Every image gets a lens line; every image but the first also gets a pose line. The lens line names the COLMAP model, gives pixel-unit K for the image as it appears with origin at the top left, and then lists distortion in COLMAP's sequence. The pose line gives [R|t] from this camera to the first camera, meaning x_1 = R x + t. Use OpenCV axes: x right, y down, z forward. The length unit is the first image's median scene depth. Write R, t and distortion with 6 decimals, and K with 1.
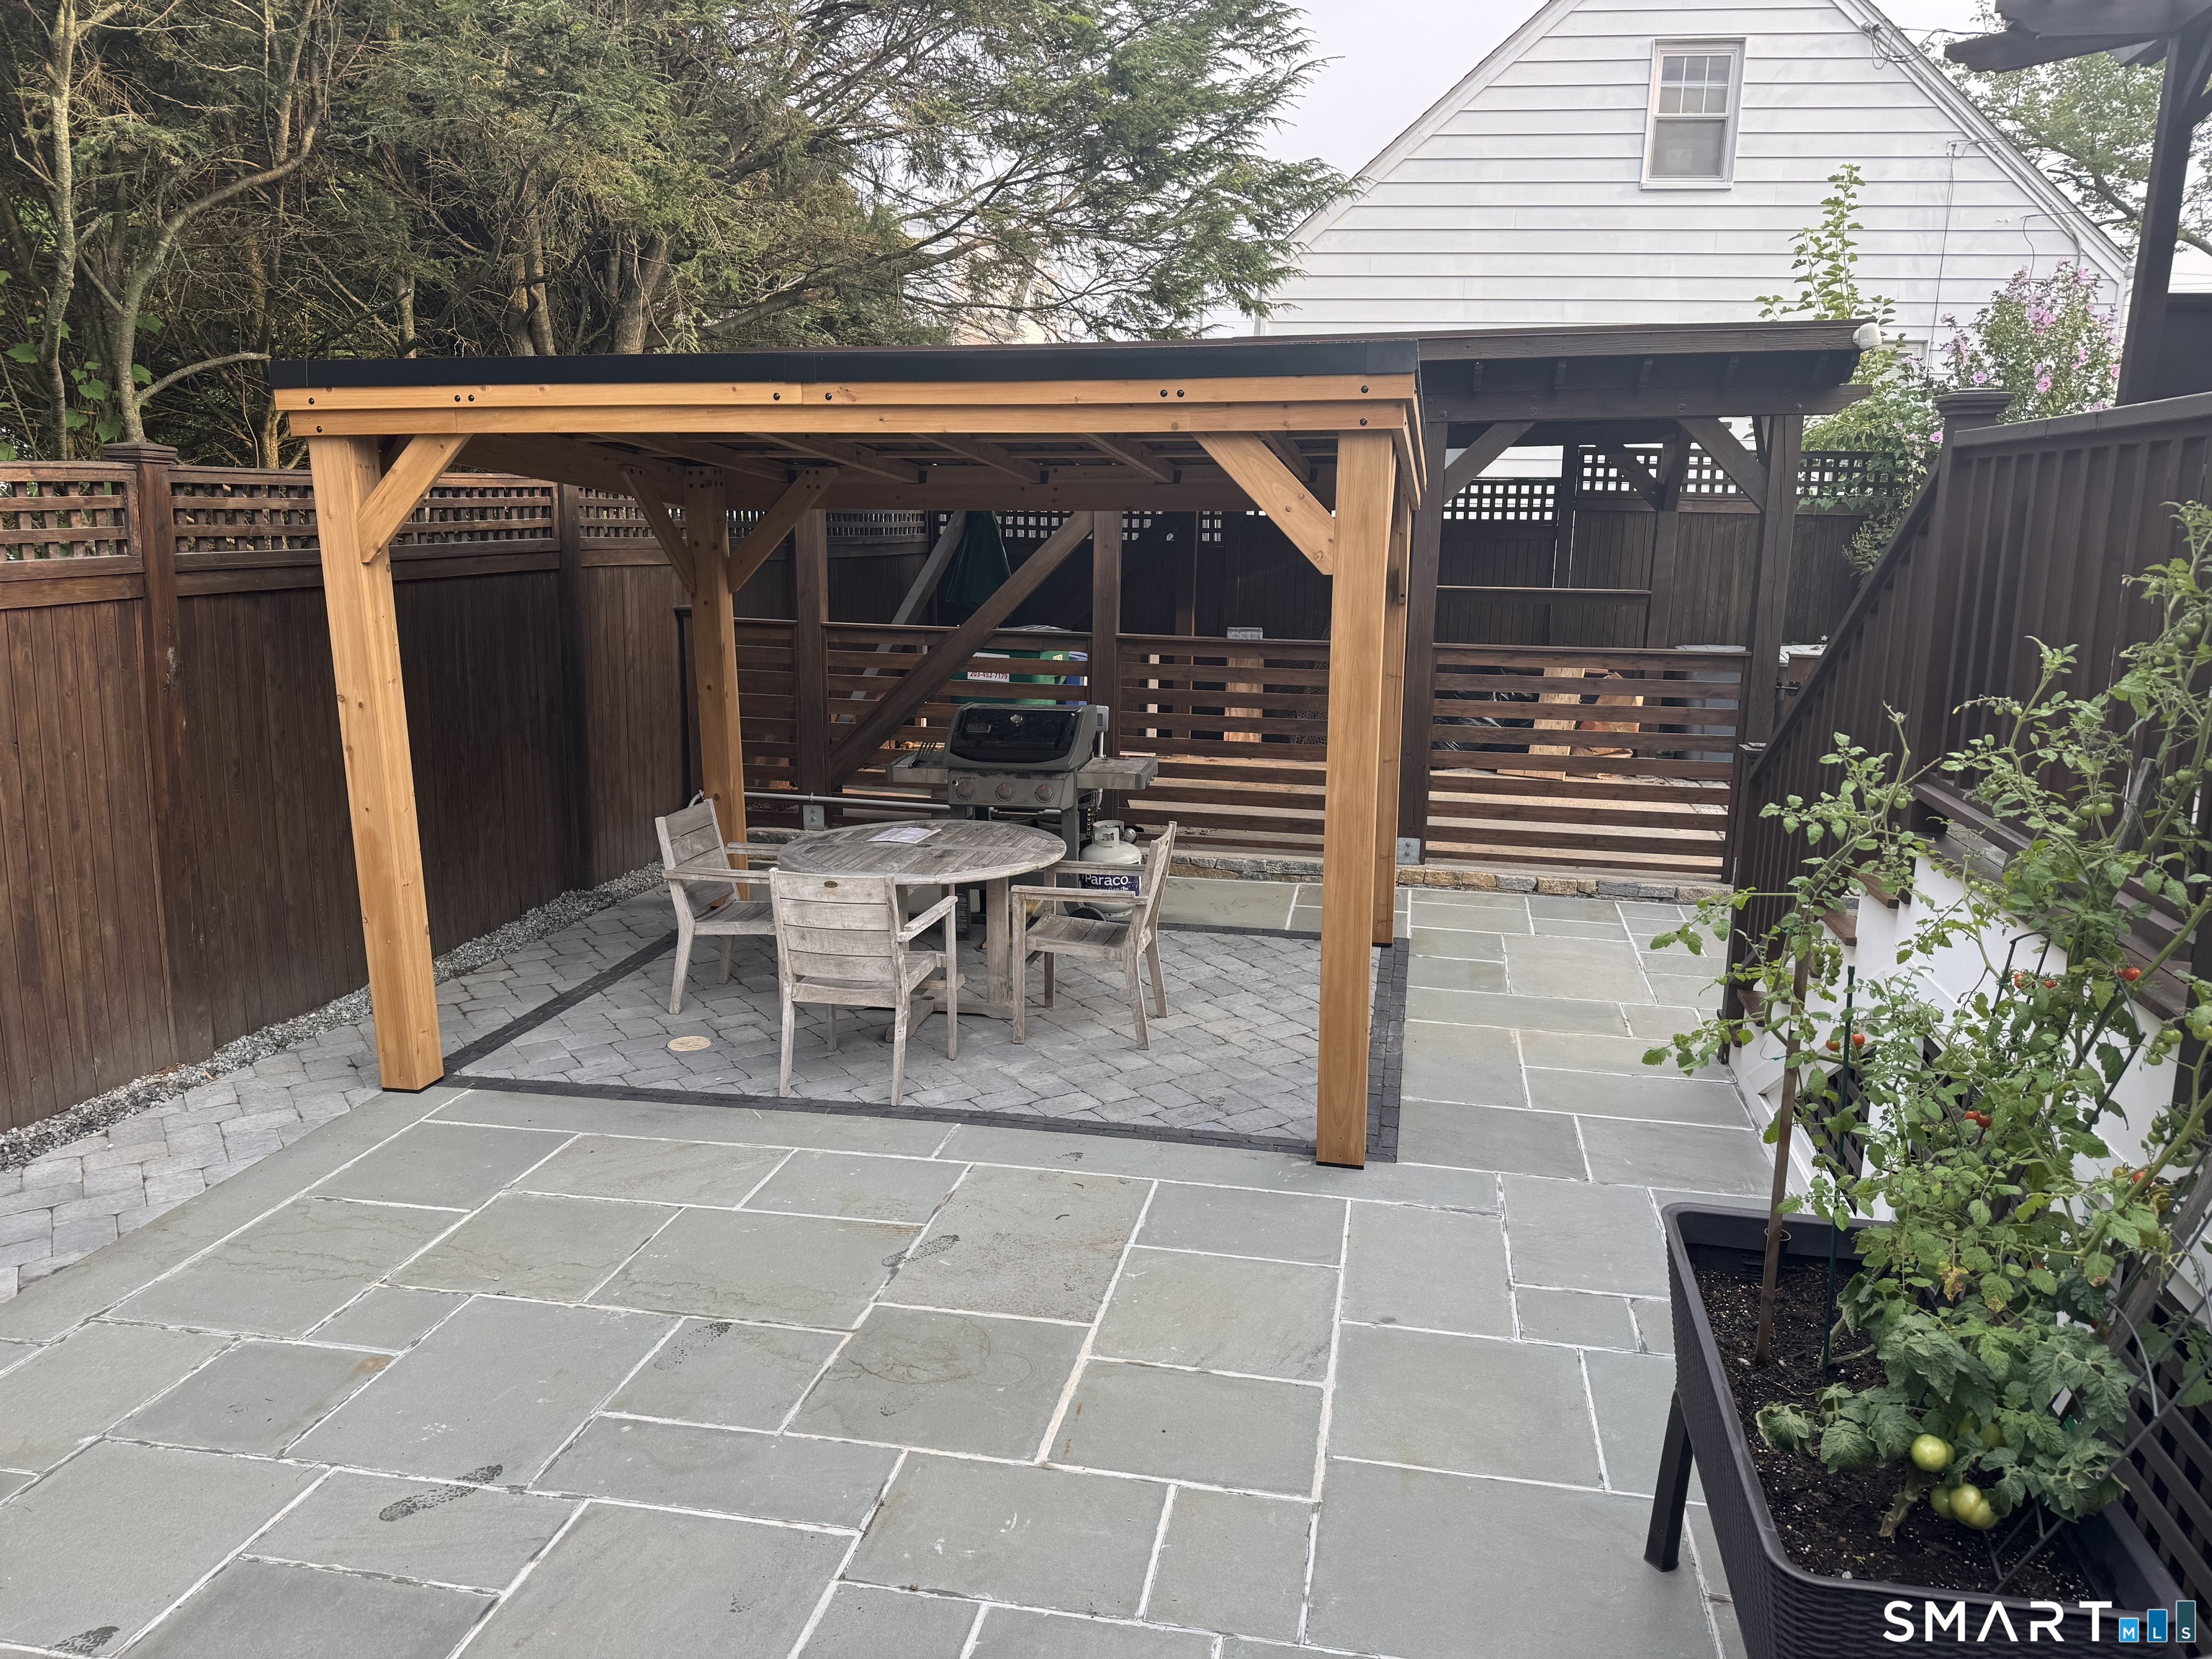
lens RADIAL K [[1553.8, 0, 1106.0], [0, 1553.8, 829.5], [0, 0, 1]] dist [0.046389, -0.058620]
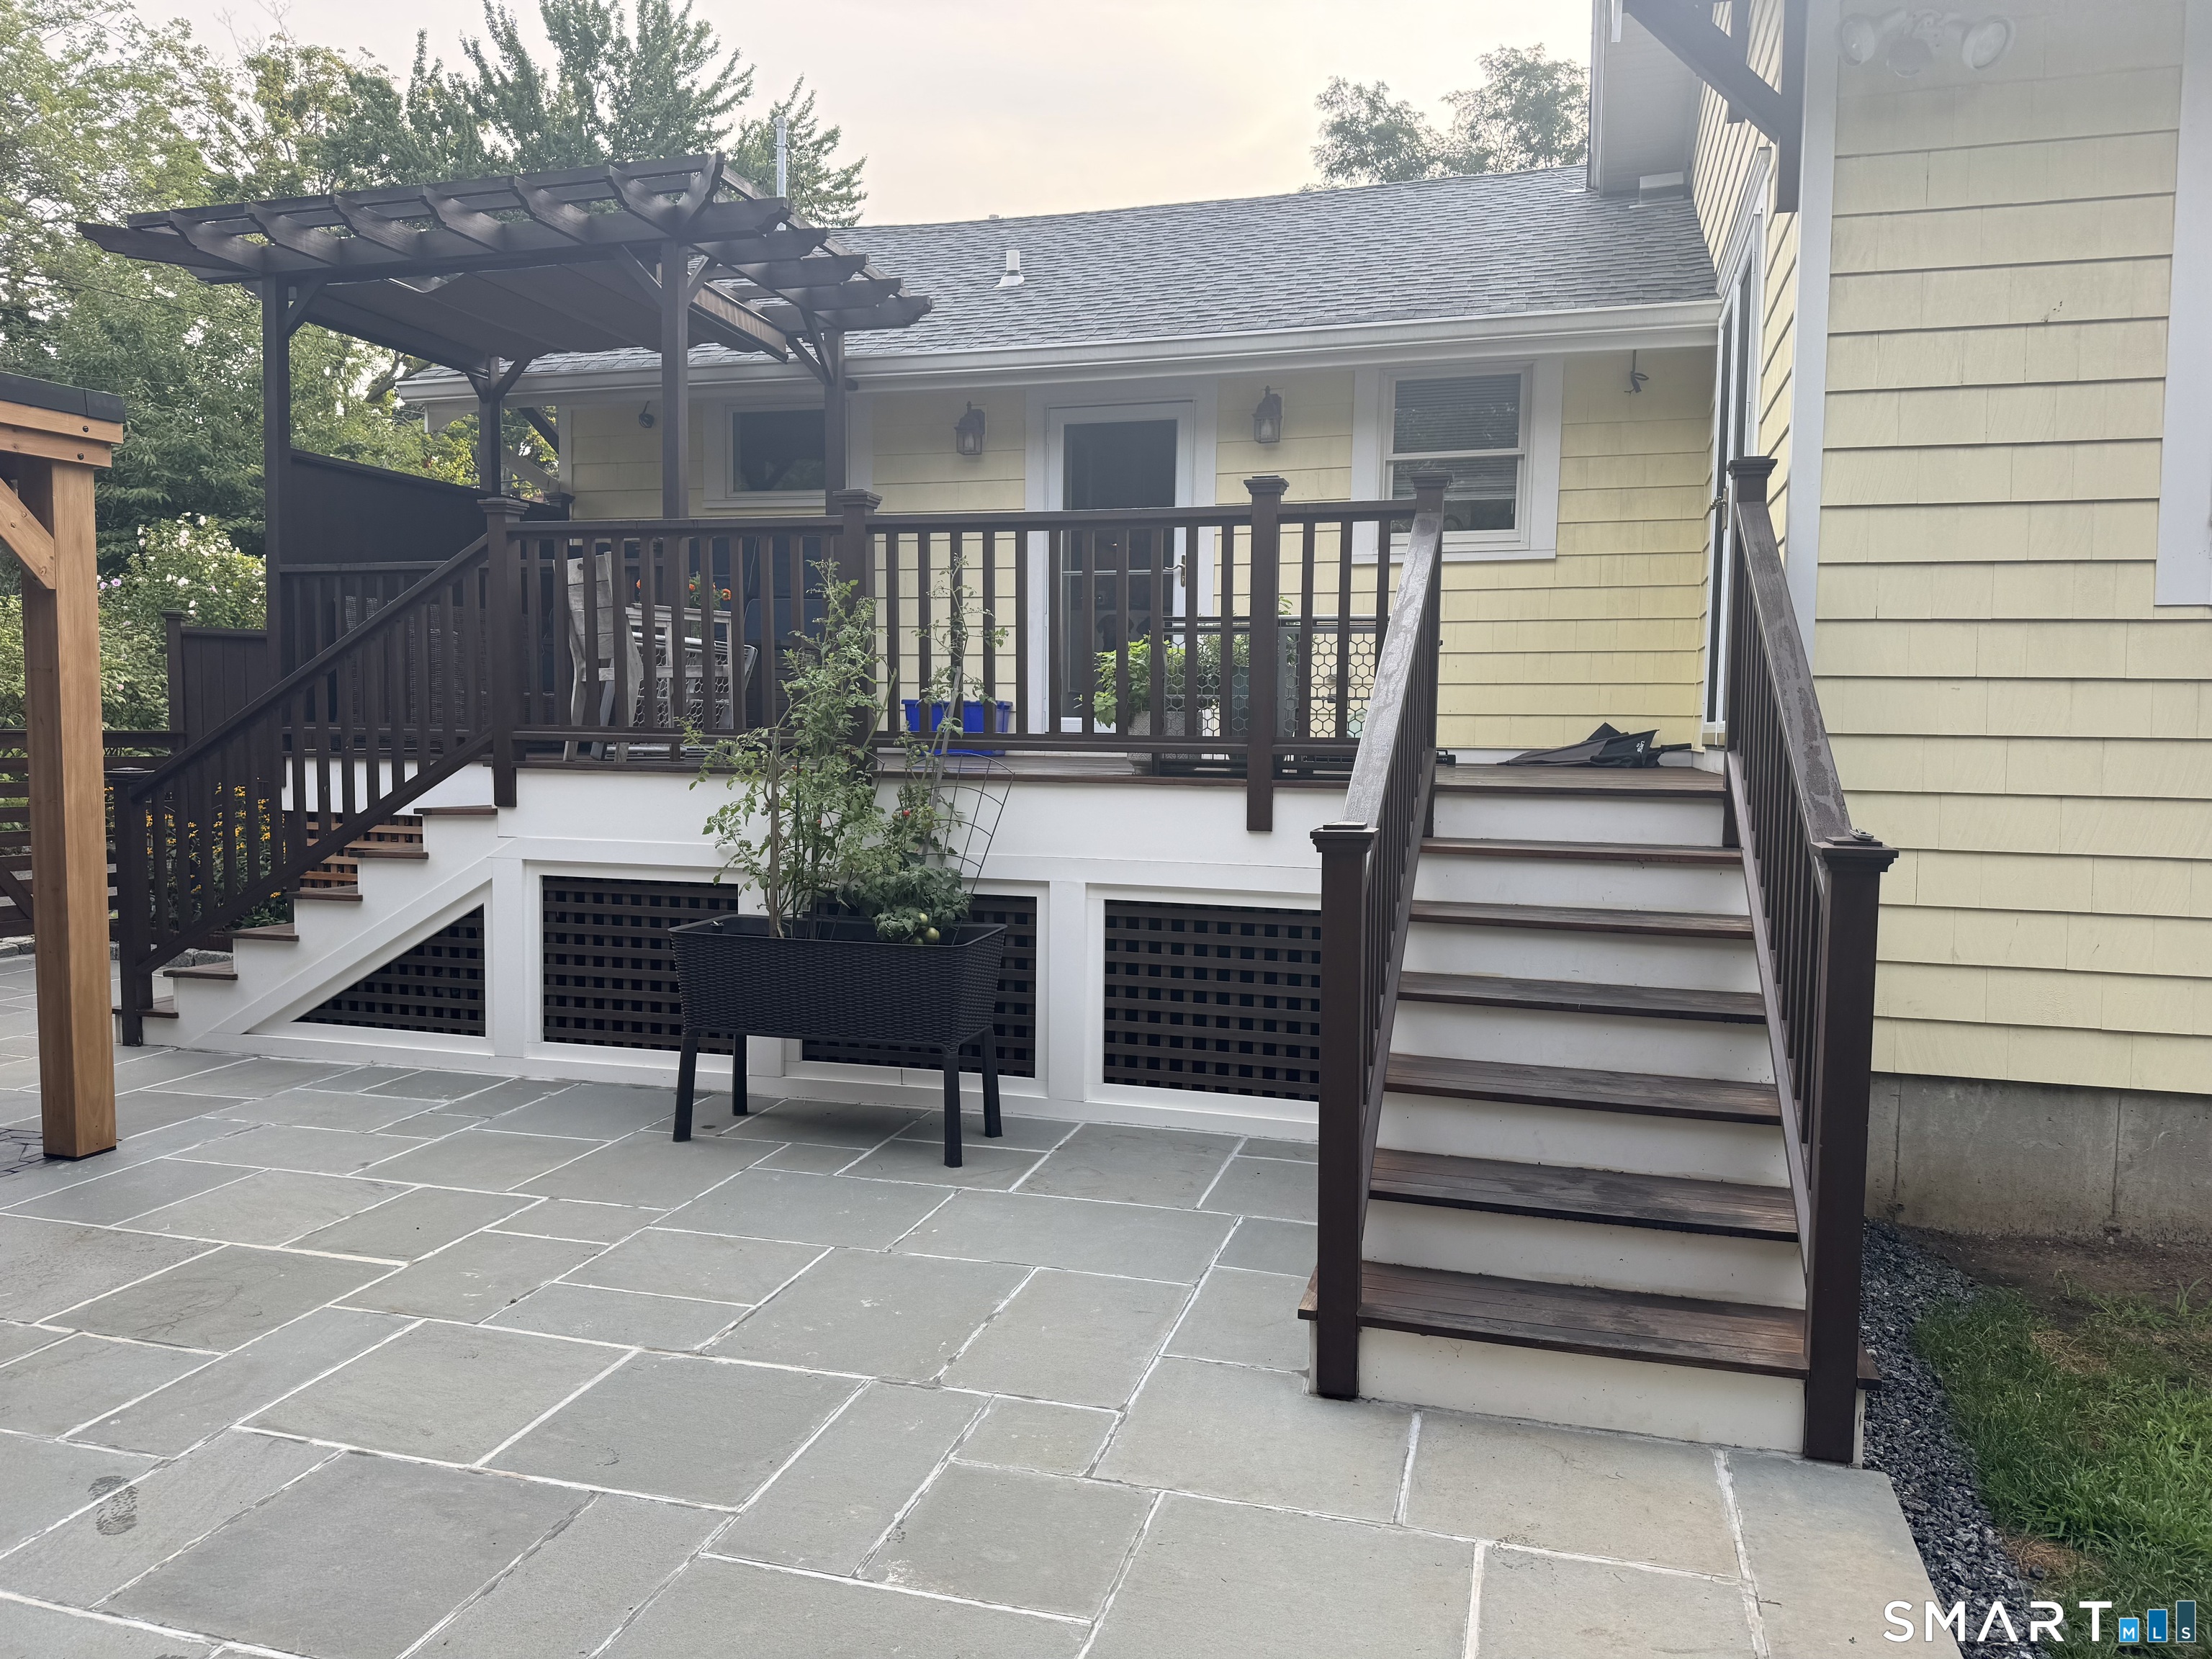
lens RADIAL K [[1561.4, 0, 1101.9], [0, 1561.4, 826.4], [0, 0, 1]] dist [0.021493, -0.023403]
pose [[0.086428, -0.085016, 0.992624, -0.751709], [0.191079, 0.979269, 0.067235, 0.054282], [-0.977762, 0.183859, 0.100881, 0.170426]]
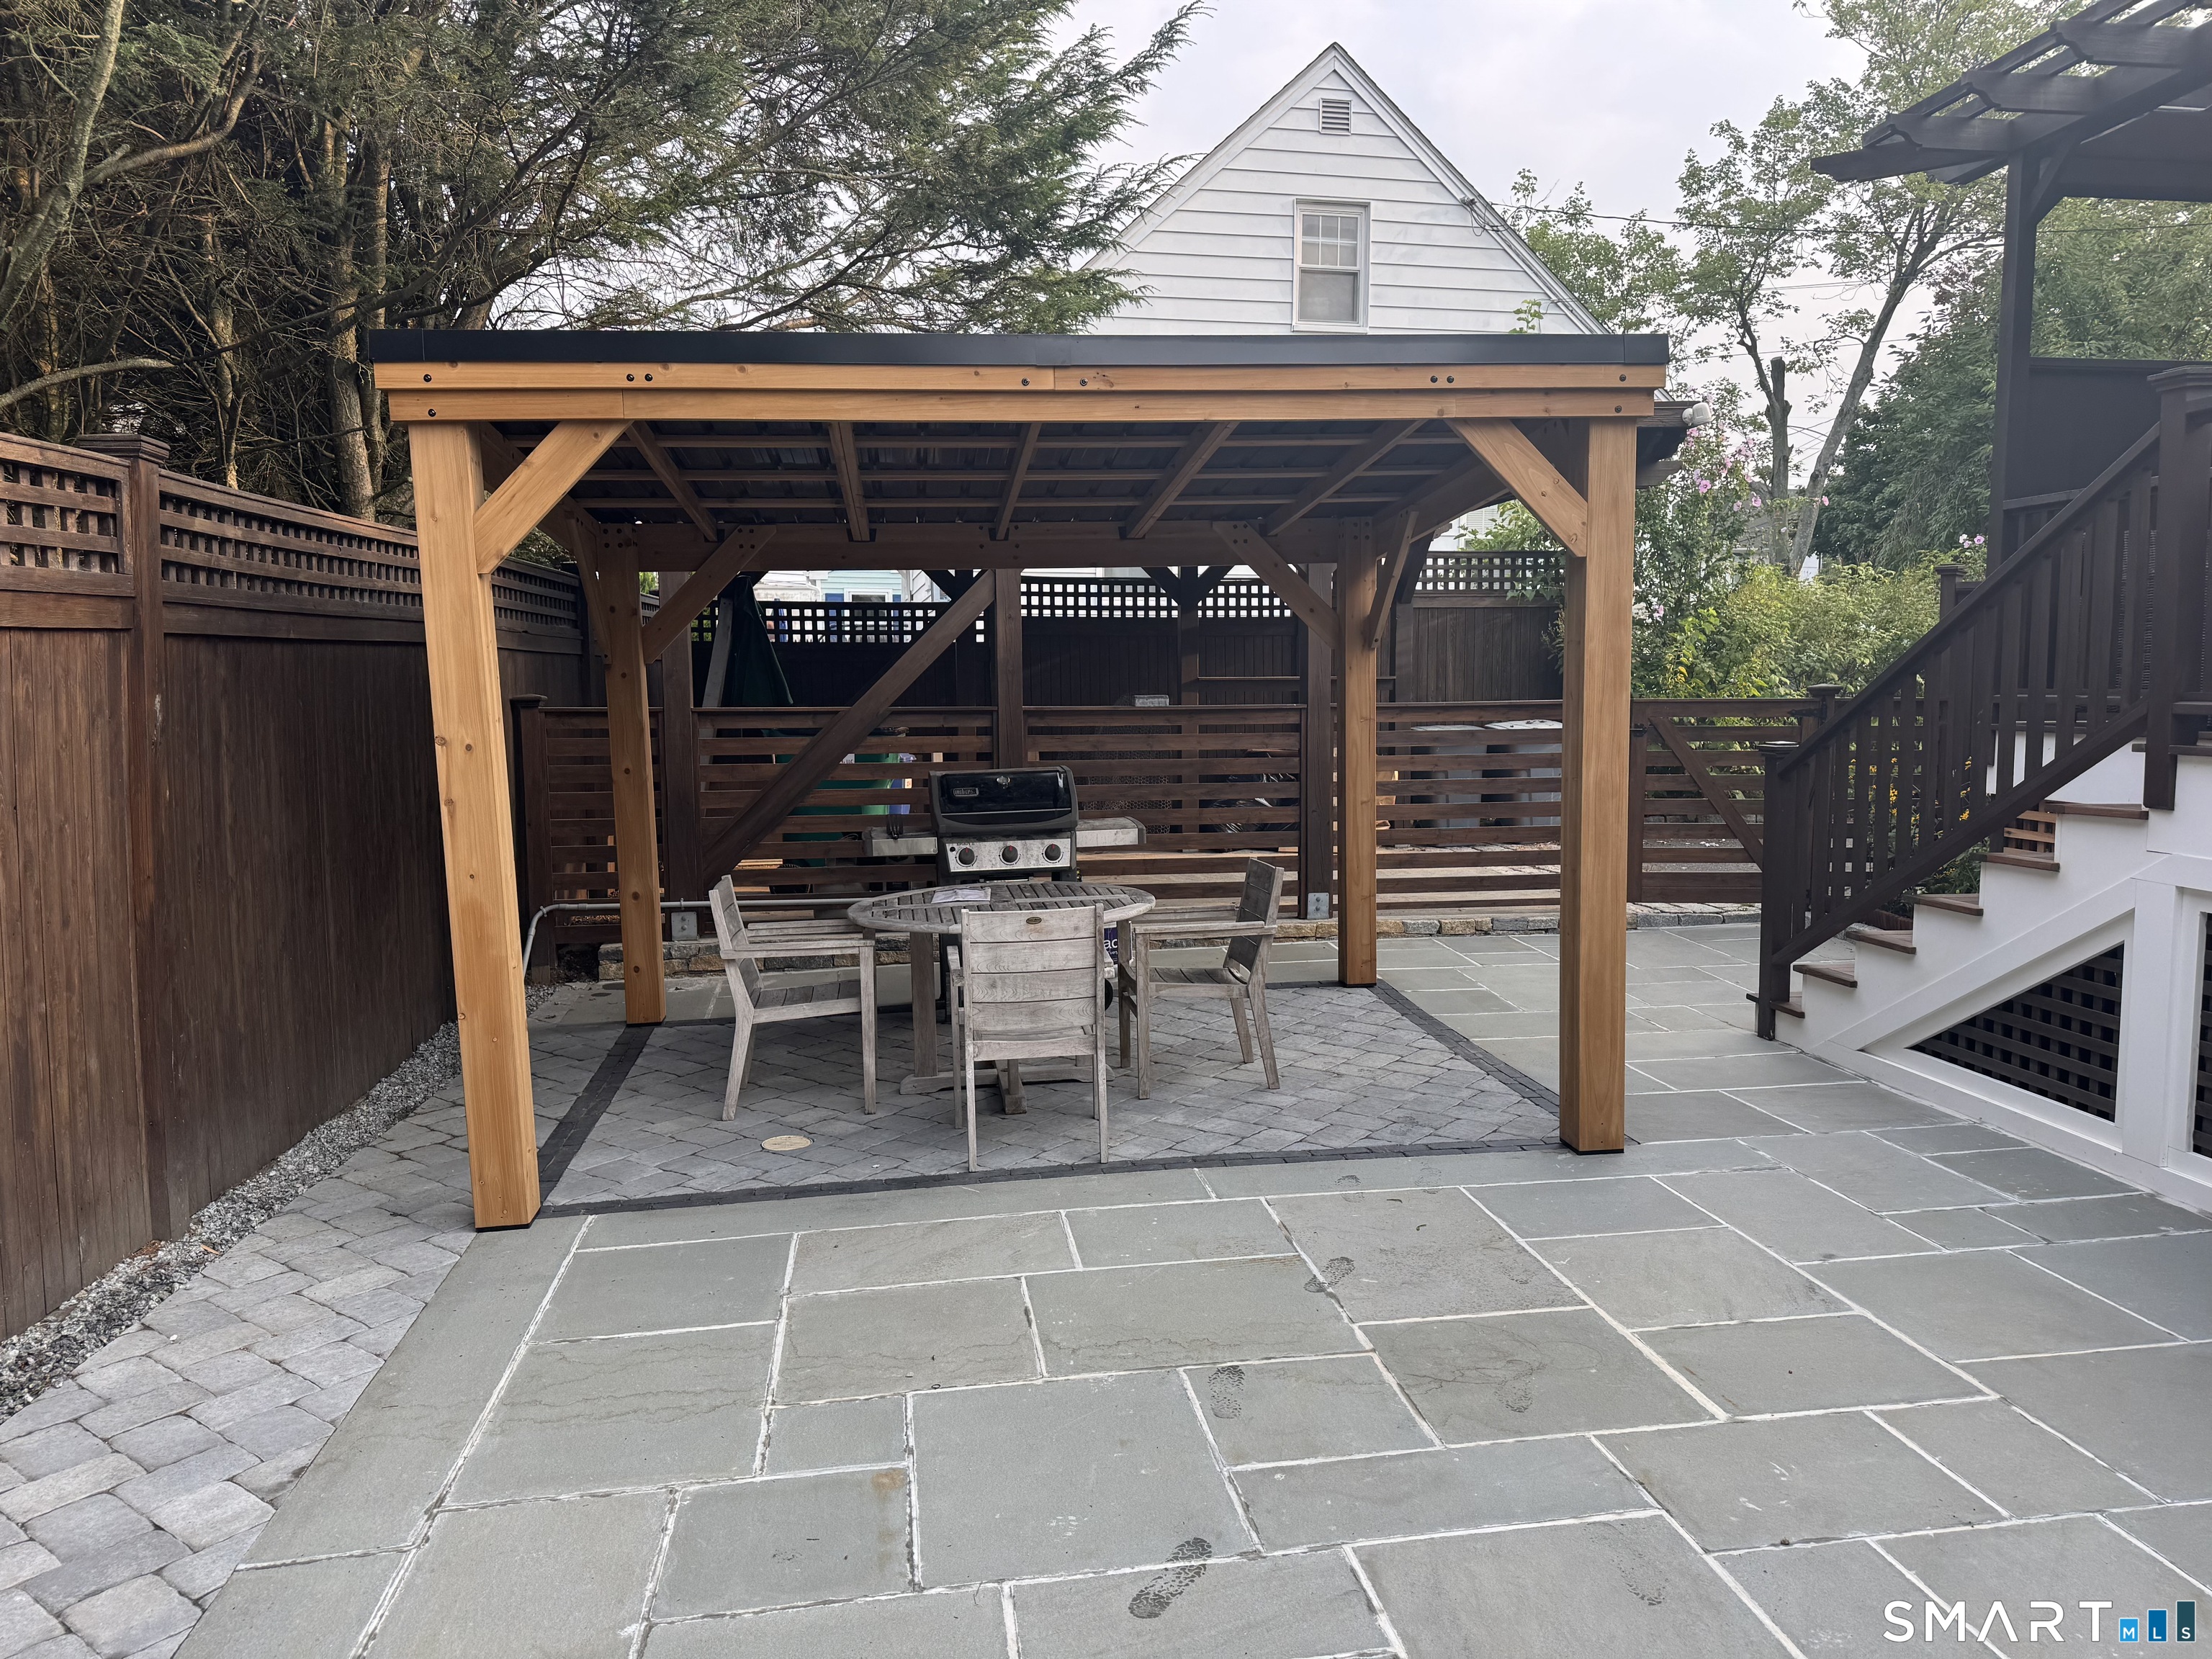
lens RADIAL K [[1561.4, 0, 1101.9], [0, 1561.4, 826.4], [0, 0, 1]] dist [0.021493, -0.023403]
pose [[0.942996, -0.057549, 0.327789, -0.426393], [0.092045, 0.991615, -0.090704, 0.065690], [-0.319821, 0.115705, 0.940387, 0.123949]]
